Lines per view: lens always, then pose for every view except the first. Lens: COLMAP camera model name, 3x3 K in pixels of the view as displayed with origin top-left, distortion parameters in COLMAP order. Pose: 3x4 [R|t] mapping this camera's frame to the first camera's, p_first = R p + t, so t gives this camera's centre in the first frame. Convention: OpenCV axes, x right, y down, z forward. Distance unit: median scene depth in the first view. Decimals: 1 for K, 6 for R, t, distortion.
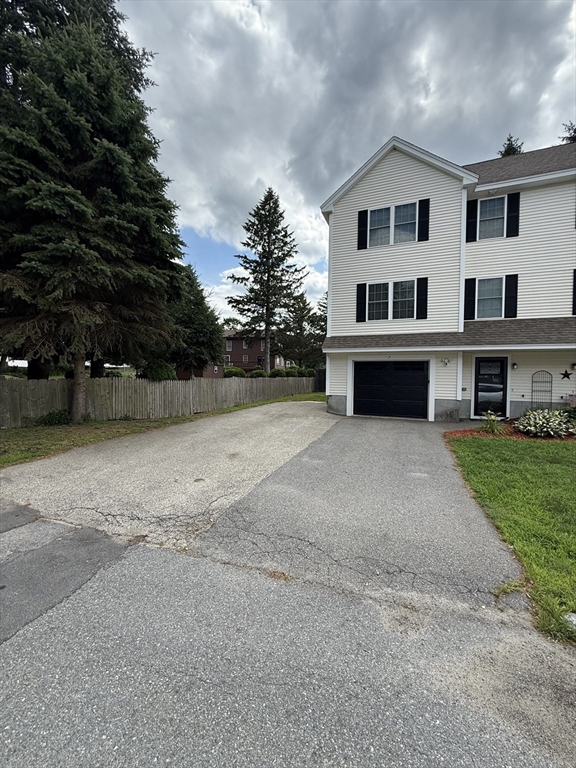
lens RADIAL K [[305.7, 0, 287.3], [0, 305.7, 383.1], [0, 0, 1]] dist [0.001076, 0.000207]
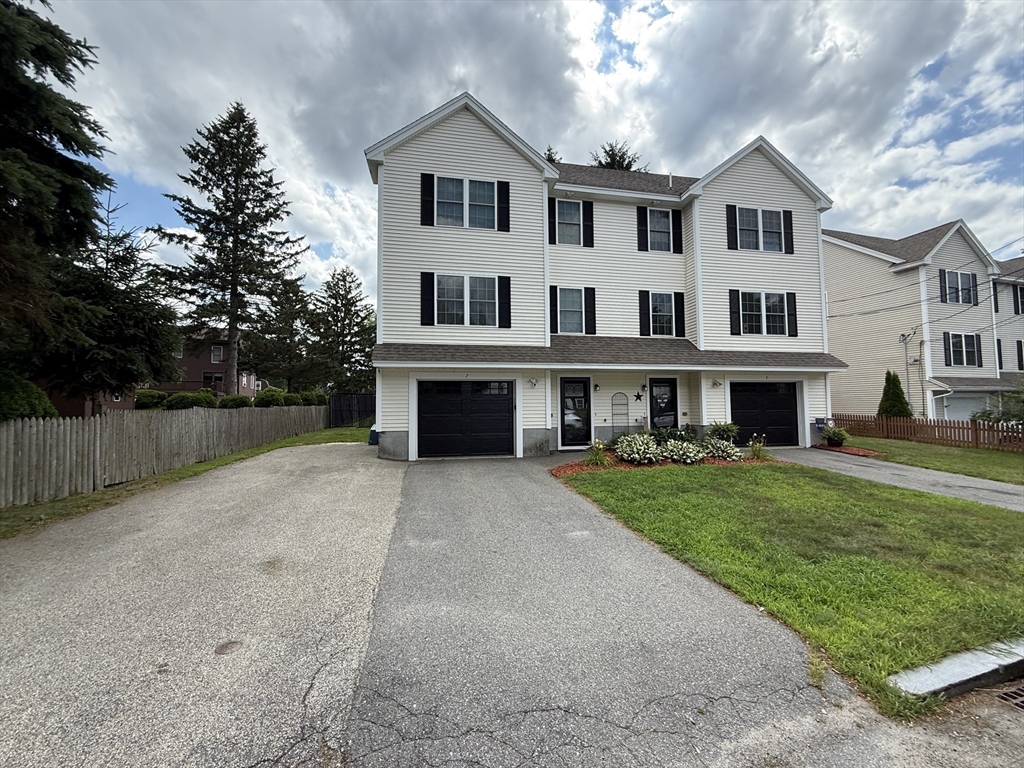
lens RADIAL K [[407.6, 0, 511.5], [0, 407.6, 385.0], [0, 0, 1]] dist [0.001076, 0.000207]
pose [[0.841120, 0.004813, 0.540828, -0.115326], [0.030773, 0.997915, -0.056740, -0.002421], [-0.539973, 0.064368, 0.839218, 0.120867]]
